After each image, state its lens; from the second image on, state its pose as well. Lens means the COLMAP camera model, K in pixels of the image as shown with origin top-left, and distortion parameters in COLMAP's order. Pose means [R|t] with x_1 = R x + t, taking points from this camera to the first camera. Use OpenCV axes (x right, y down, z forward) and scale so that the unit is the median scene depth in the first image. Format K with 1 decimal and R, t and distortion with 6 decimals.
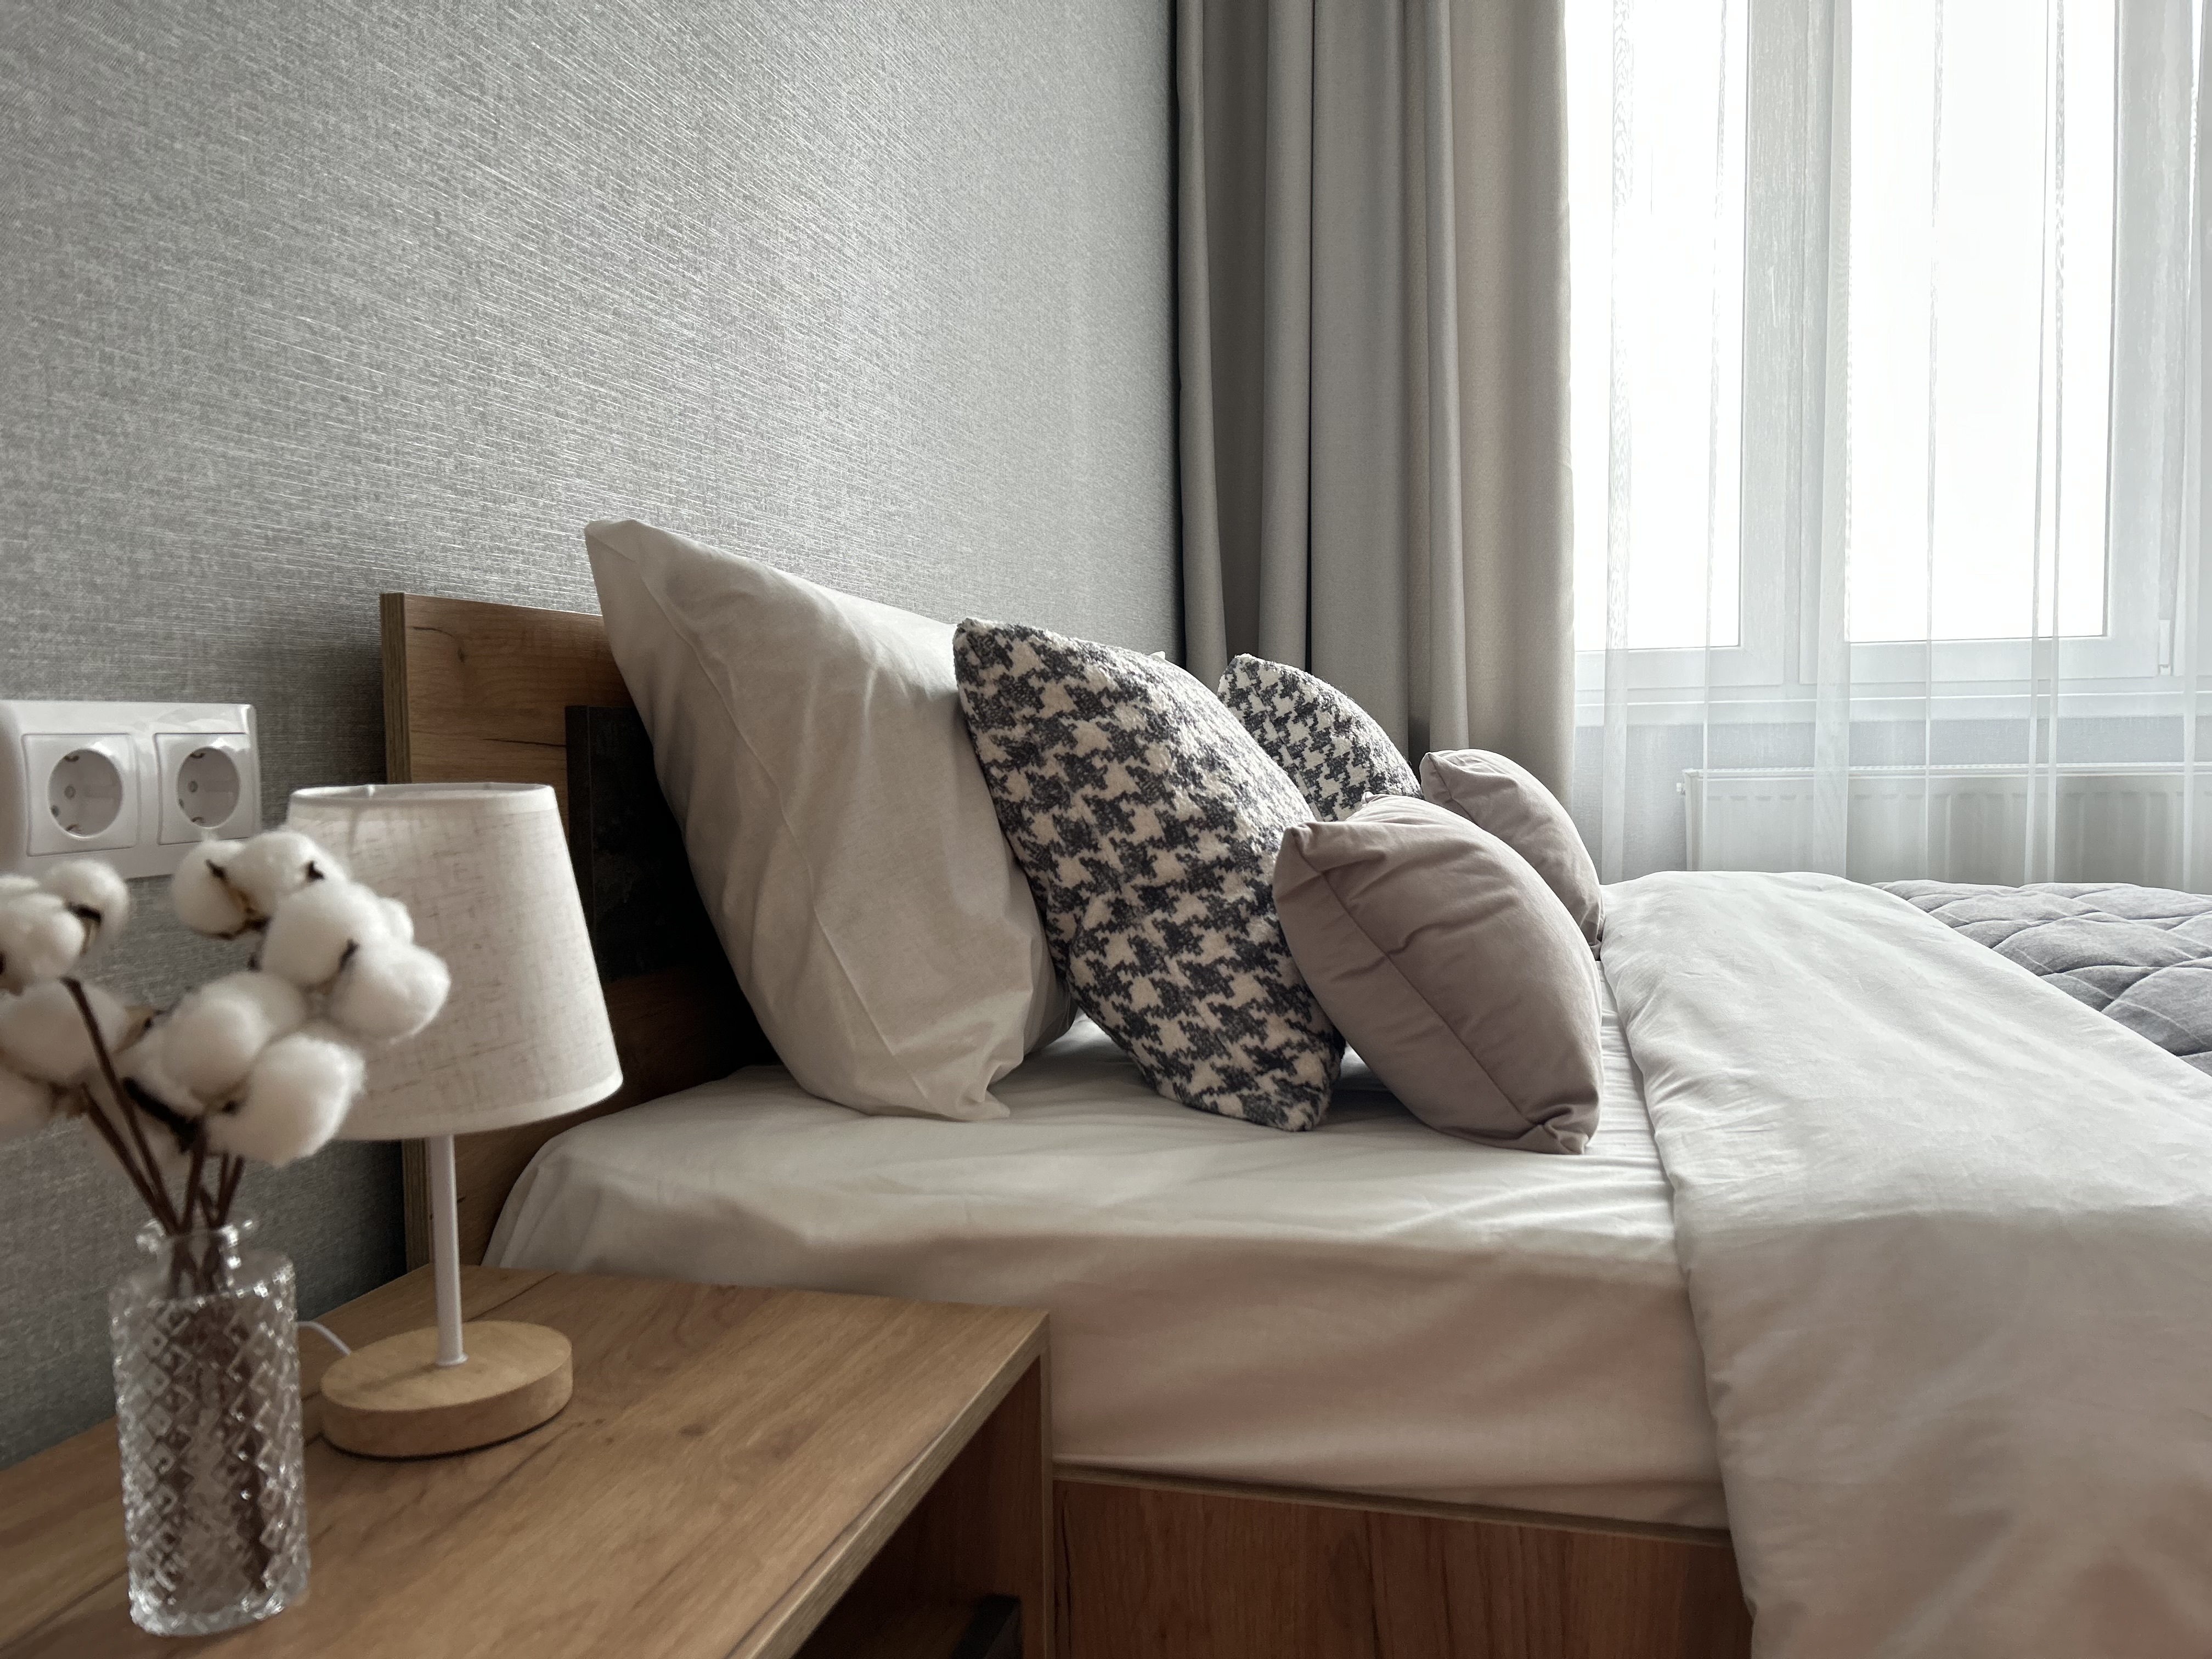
lens RADIAL K [[1701.4, 0, 1122.8], [0, 1701.4, 856.2], [0, 0, 1]] dist [0.054739, -0.072474]
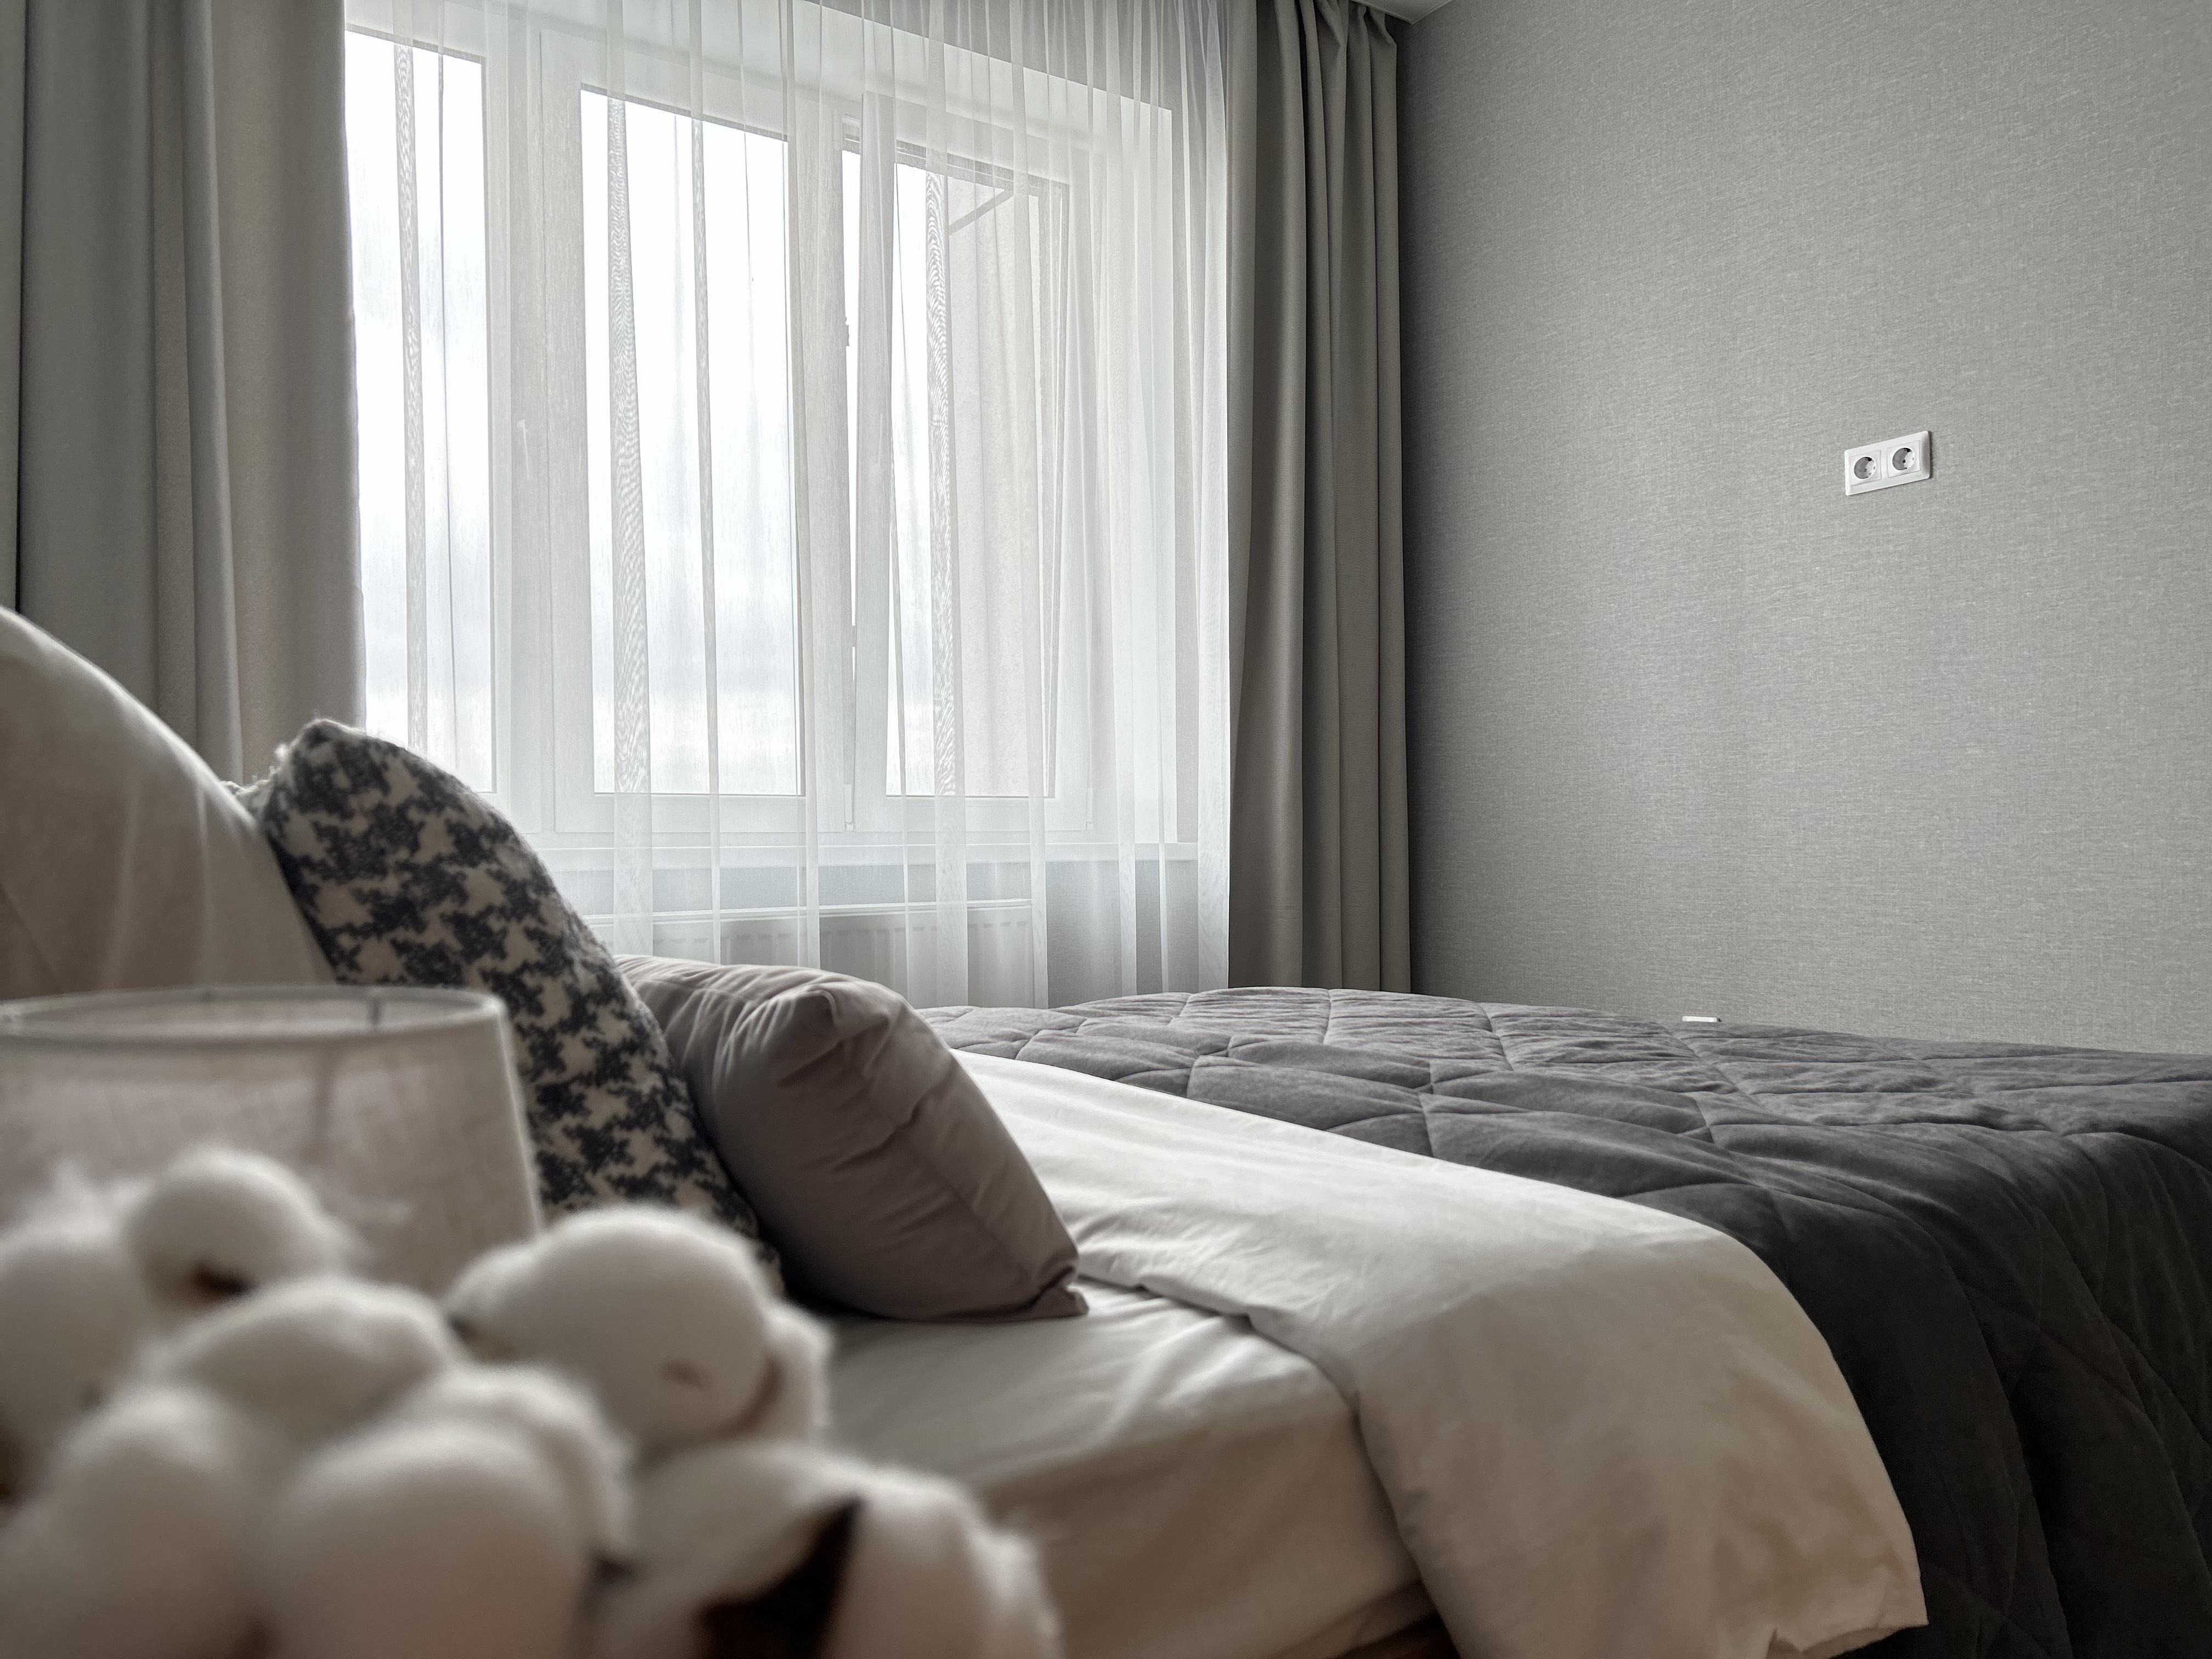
lens RADIAL K [[1701.4, 0, 1122.8], [0, 1701.4, 856.2], [0, 0, 1]] dist [0.054739, -0.072474]
pose [[0.627625, 0.006811, 0.778486, -0.426586], [0.058681, 0.996703, -0.056029, -0.026383], [-0.776301, 0.080848, 0.625156, 0.315017]]
